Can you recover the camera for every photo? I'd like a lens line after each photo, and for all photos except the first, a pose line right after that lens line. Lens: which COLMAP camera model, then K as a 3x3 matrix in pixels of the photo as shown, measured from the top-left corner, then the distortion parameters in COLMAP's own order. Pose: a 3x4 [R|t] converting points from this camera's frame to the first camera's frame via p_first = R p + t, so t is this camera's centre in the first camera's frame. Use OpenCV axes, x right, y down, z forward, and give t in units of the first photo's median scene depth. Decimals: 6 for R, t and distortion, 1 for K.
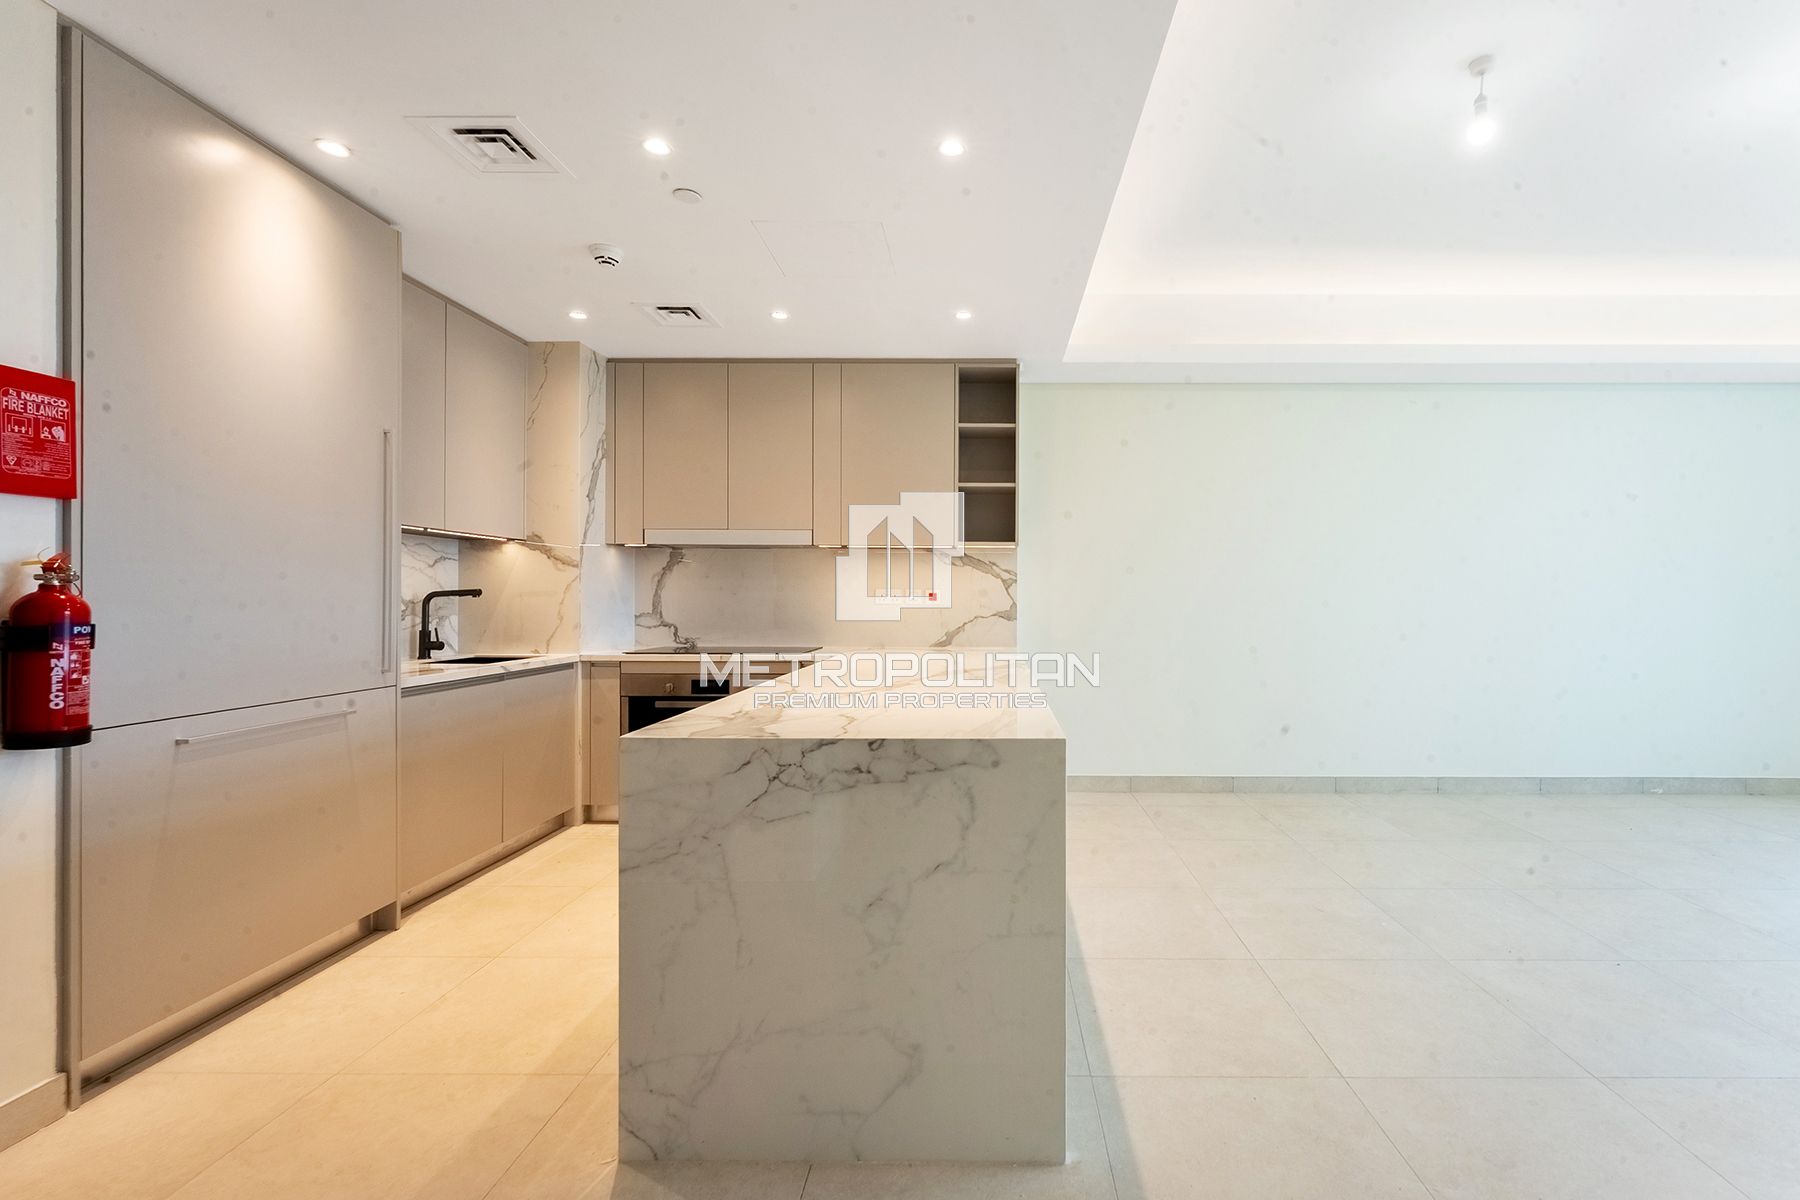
lens RADIAL K [[639.5, 0, 894.1], [0, 639.5, 620.7], [0, 0, 1]] dist [0.000472, 0.000015]
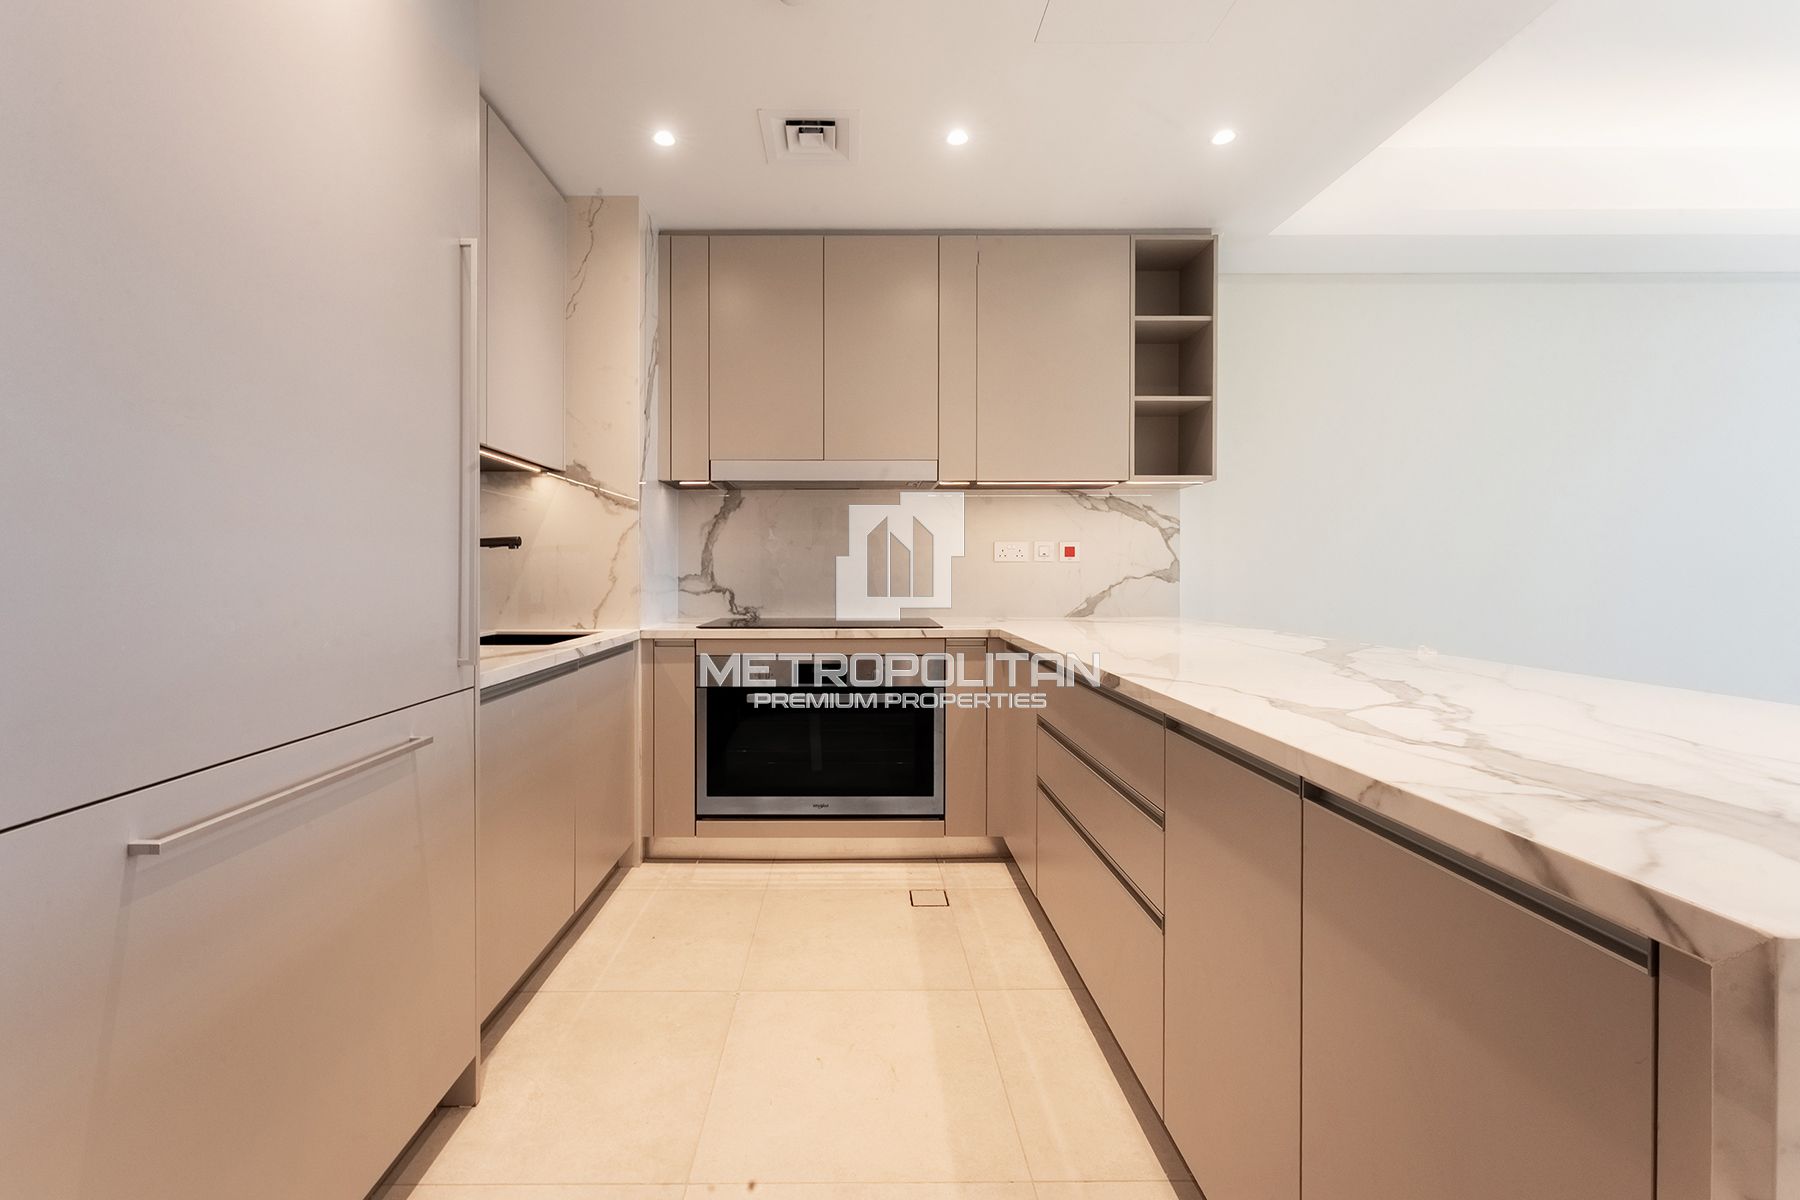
lens RADIAL K [[734.1, 0, 899.8], [0, 734.1, 588.4], [0, 0, 1]] dist [0.002513, 0.000313]
pose [[0.999971, -0.004659, 0.005965, -0.178508], [0.004654, 0.999989, 0.000953, 0.005824], [-0.005969, -0.000925, 0.999982, 0.148484]]
